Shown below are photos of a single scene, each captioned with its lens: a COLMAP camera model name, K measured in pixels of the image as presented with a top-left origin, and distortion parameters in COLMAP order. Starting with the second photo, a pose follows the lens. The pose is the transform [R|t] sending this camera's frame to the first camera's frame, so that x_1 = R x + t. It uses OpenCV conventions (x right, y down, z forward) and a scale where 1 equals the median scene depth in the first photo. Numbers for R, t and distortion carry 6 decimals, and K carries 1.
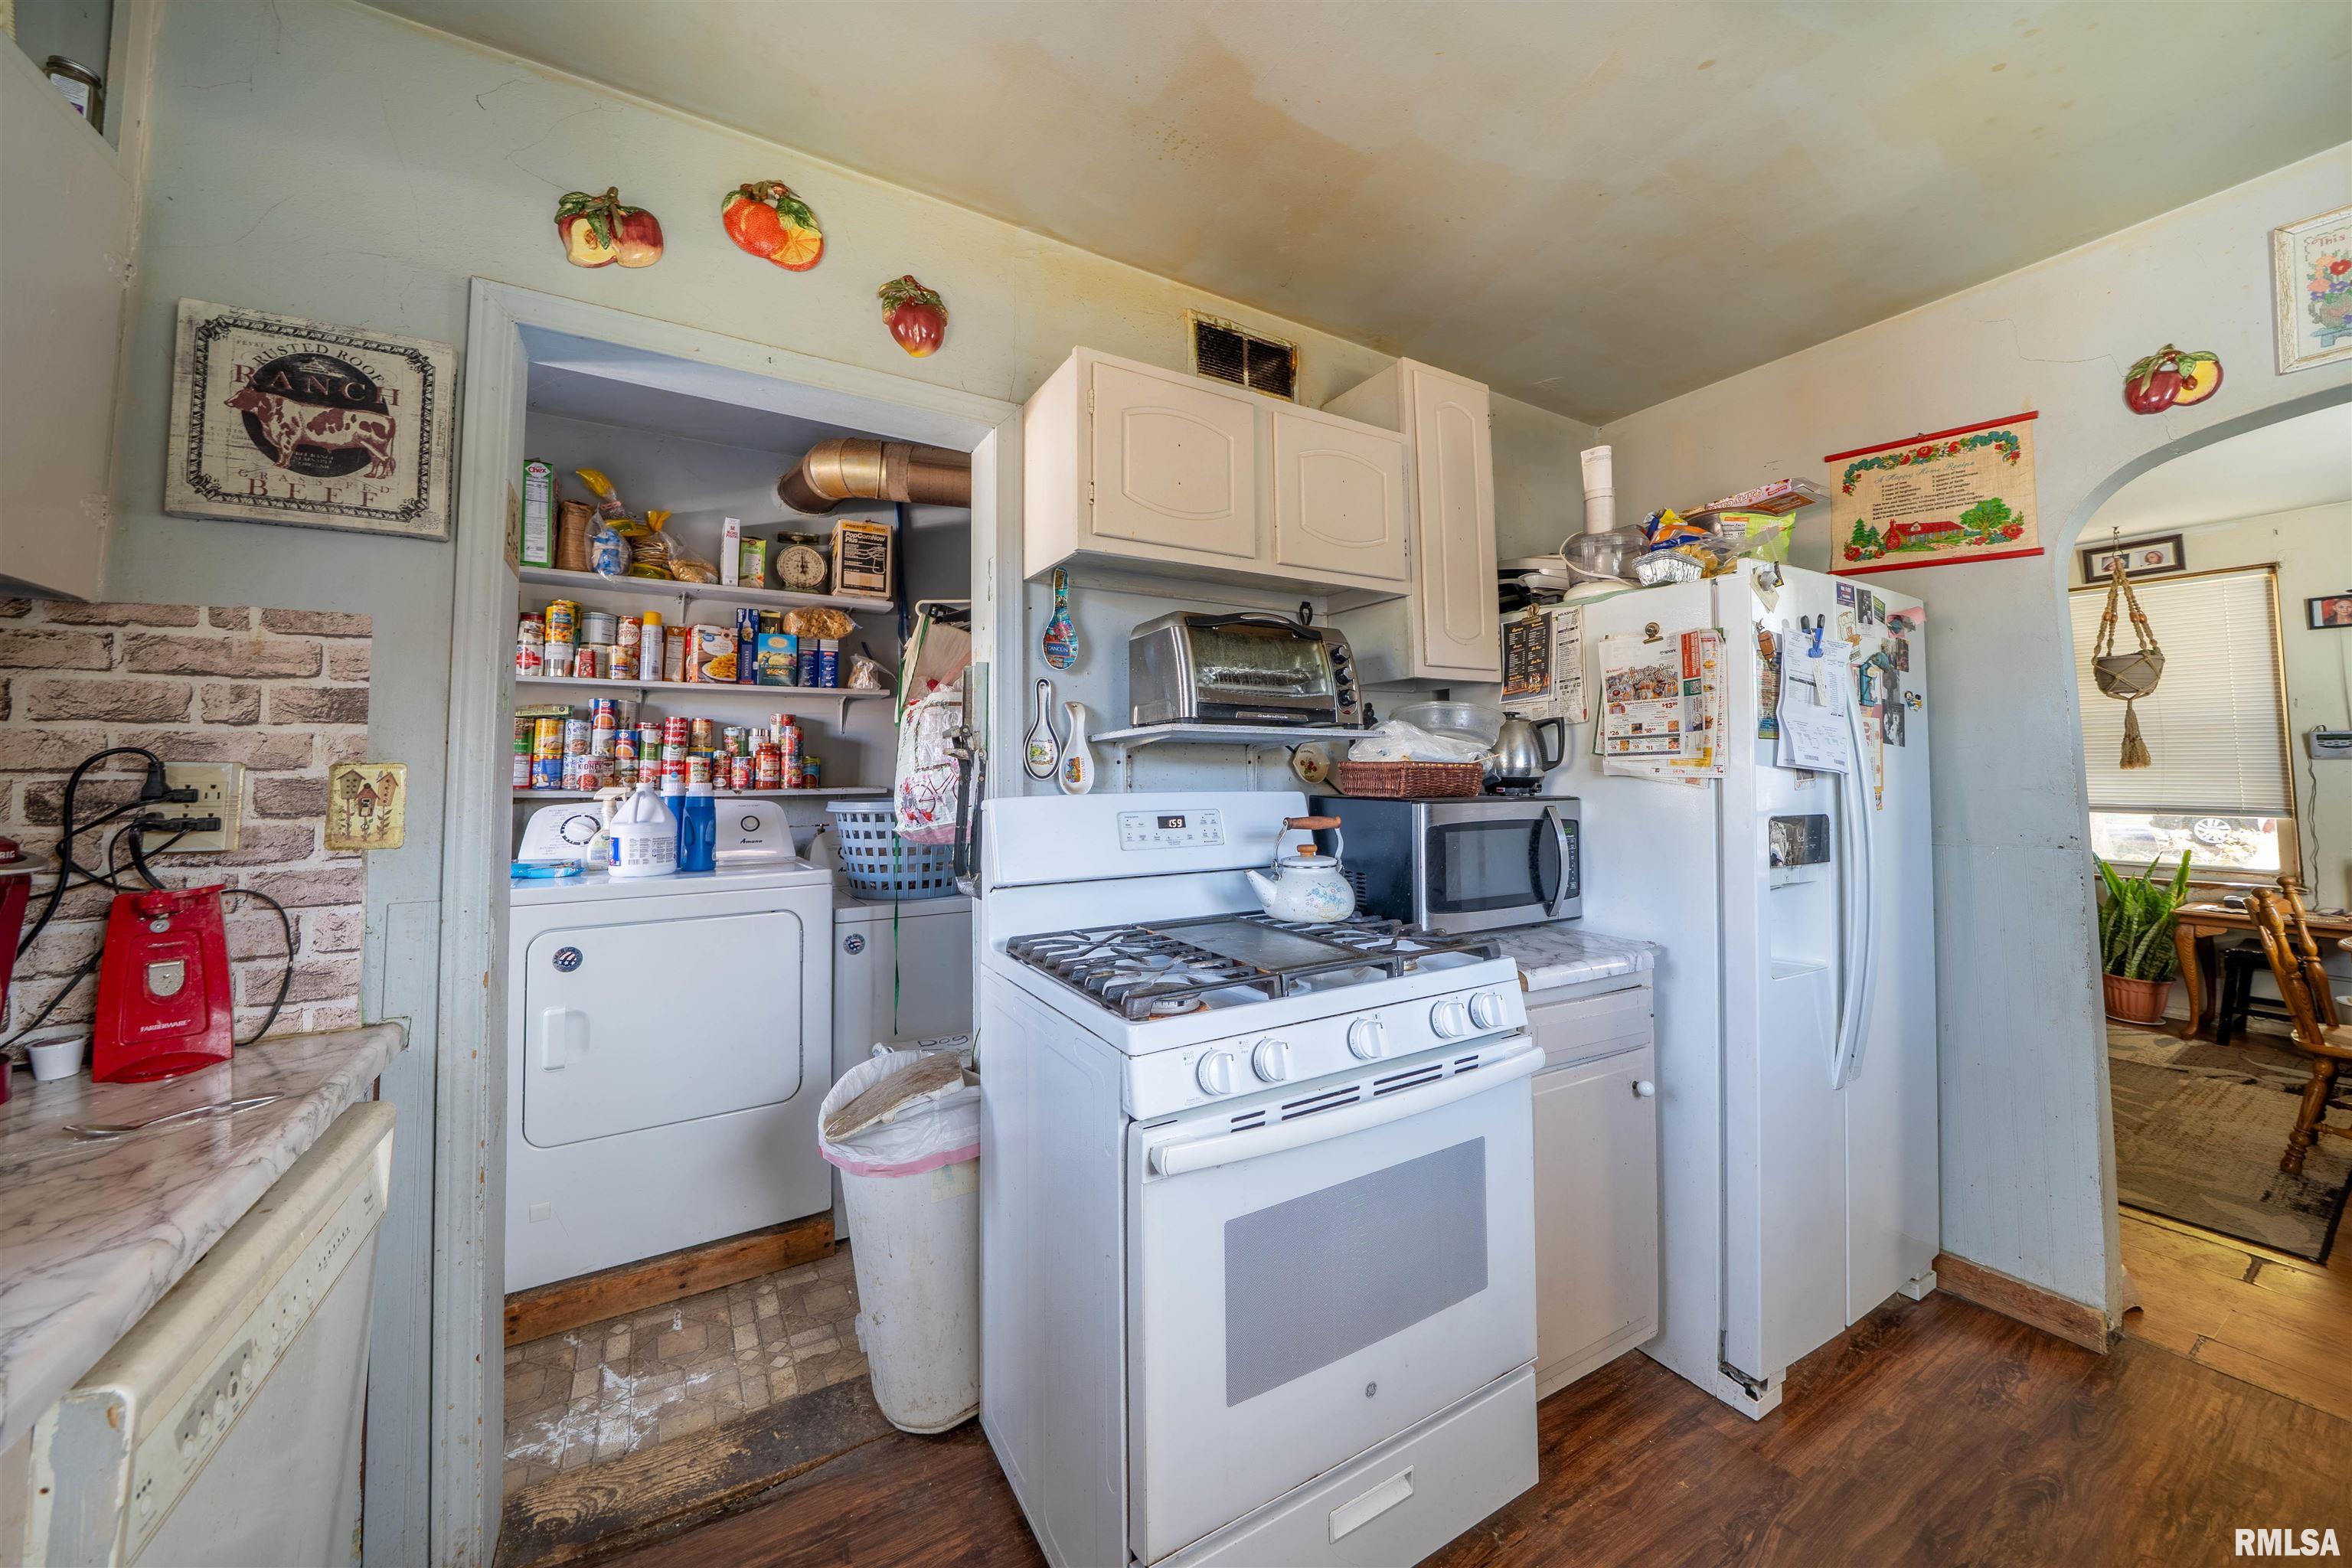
lens RADIAL K [[826.1, 0, 1179.3], [0, 826.1, 721.7], [0, 0, 1]] dist [-0.019050, 0.000086]
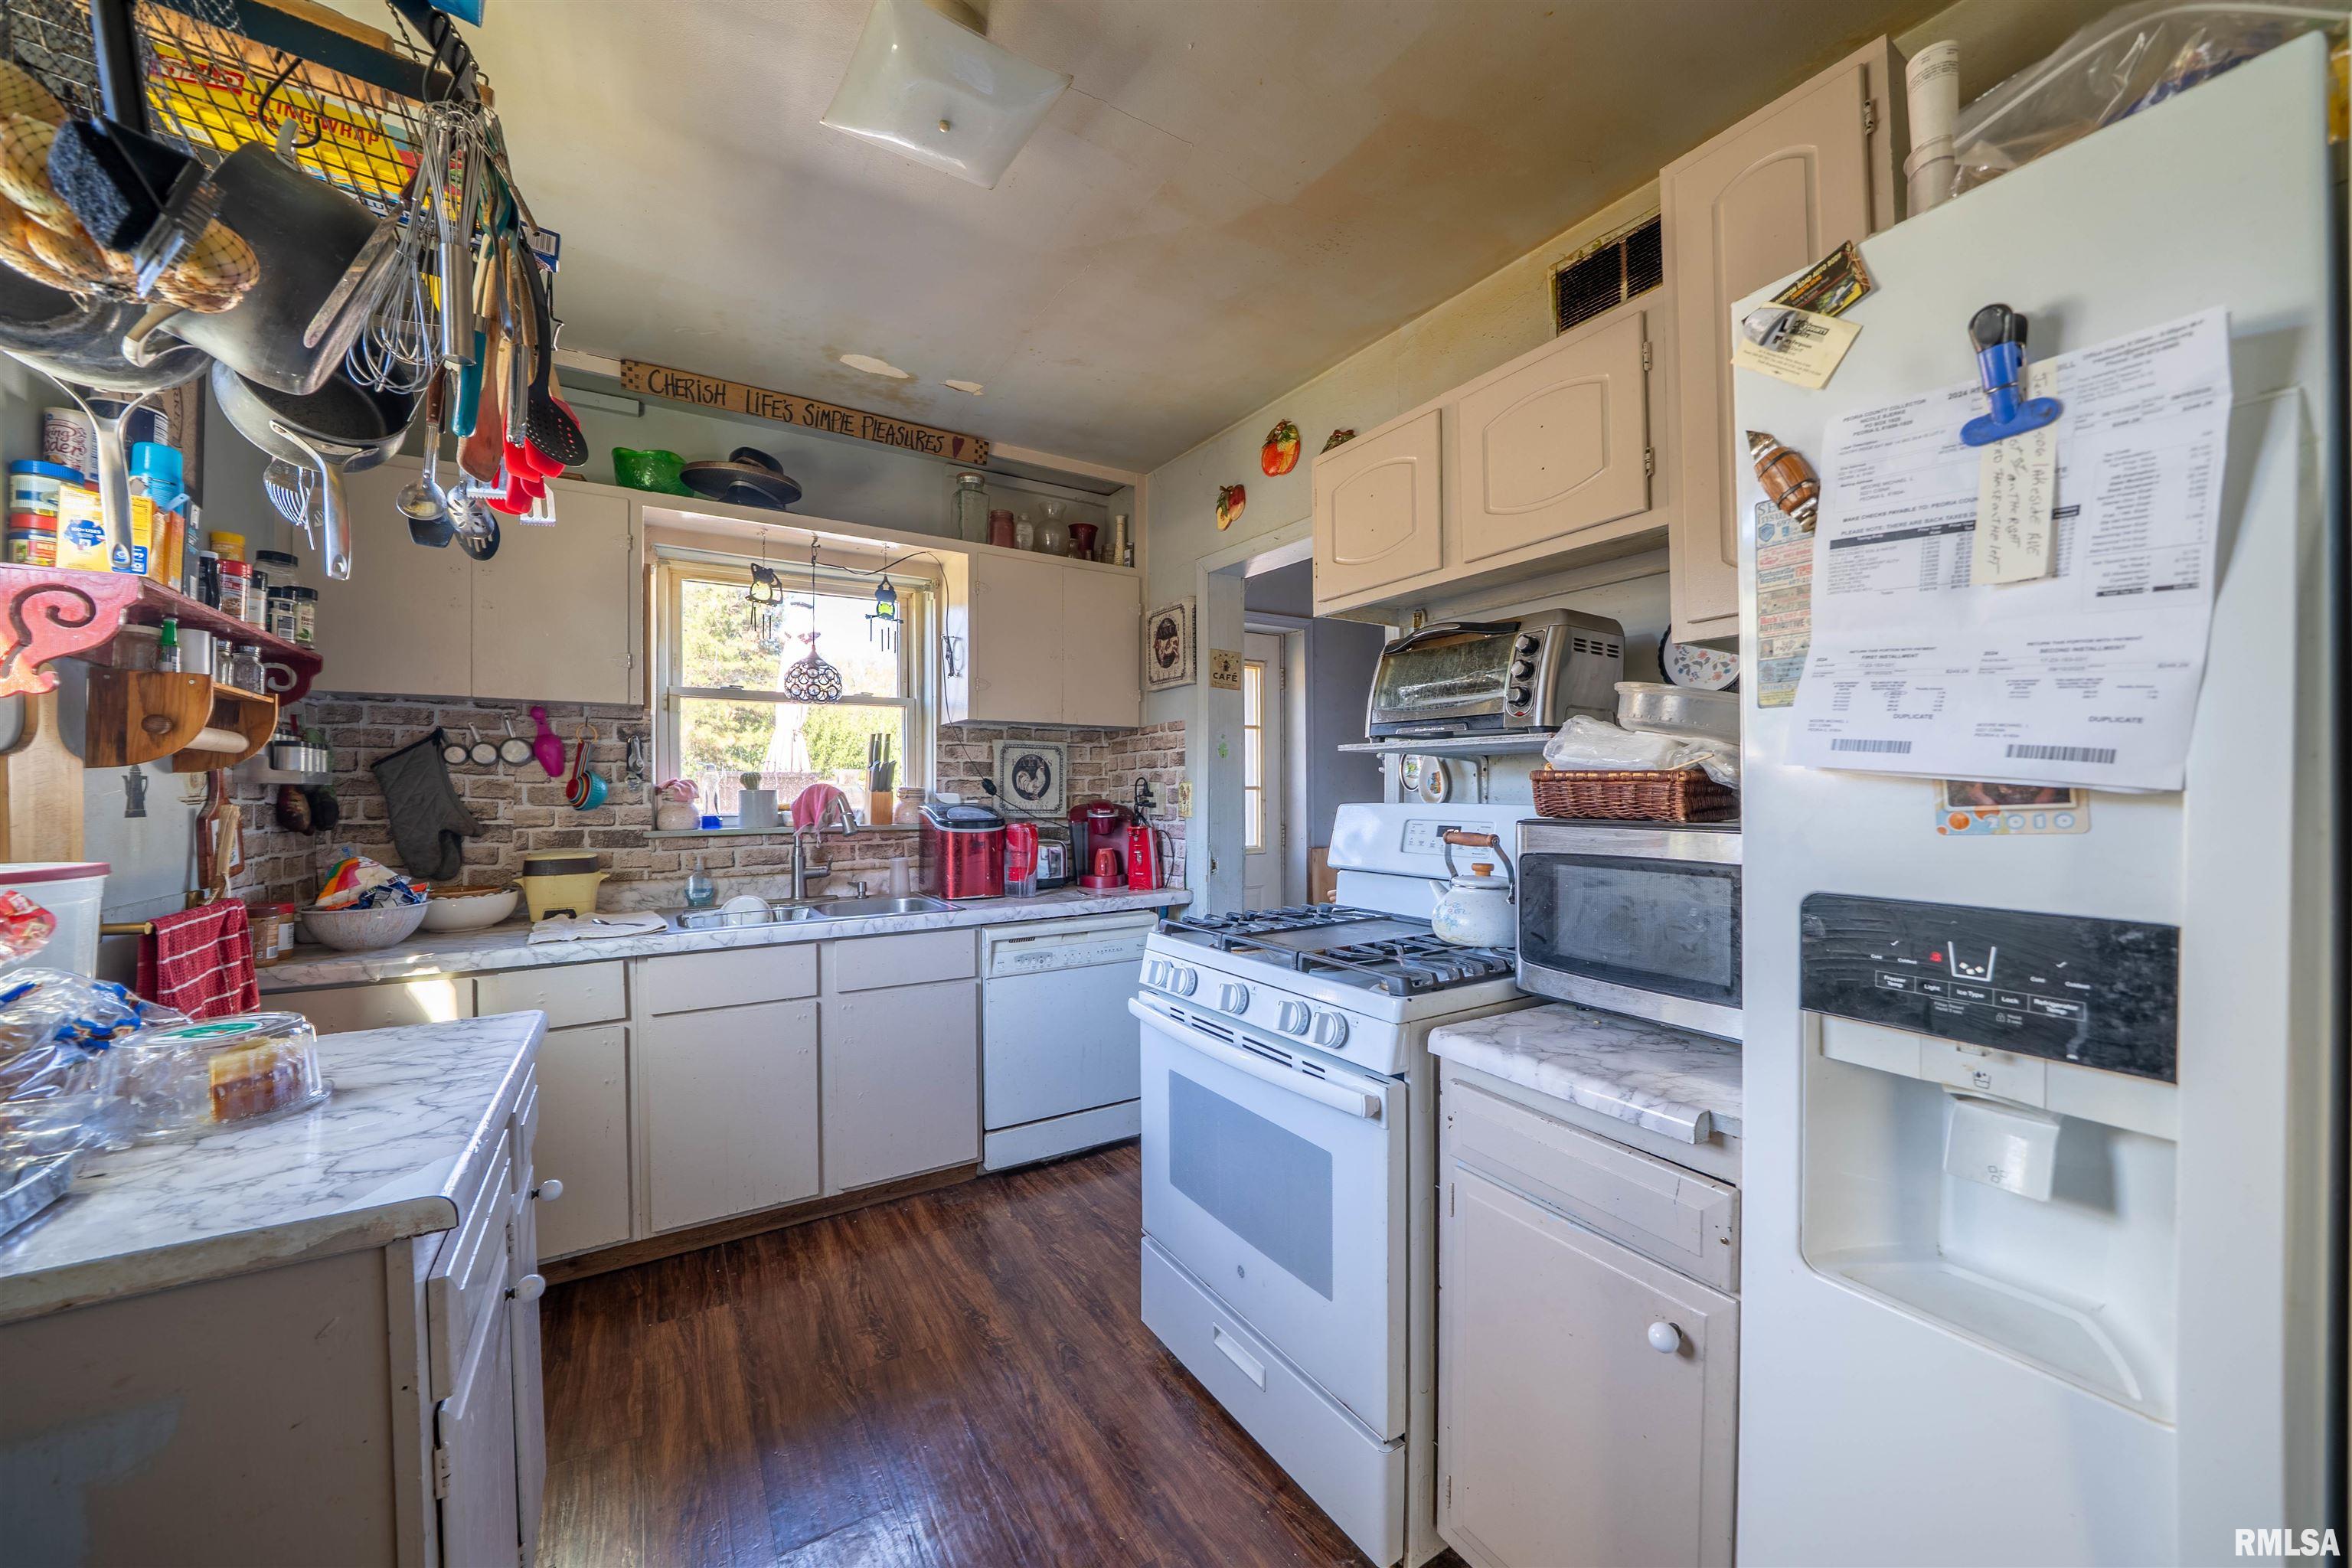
lens RADIAL K [[825.6, 0, 1176.0], [0, 825.6, 784.0], [0, 0, 1]] dist [-0.024187, -0.000042]
pose [[0.052015, -0.000873, -0.998646, 1.055217], [0.067174, 0.997738, 0.002627, 0.035515], [0.996385, -0.067219, 0.051956, 0.618116]]
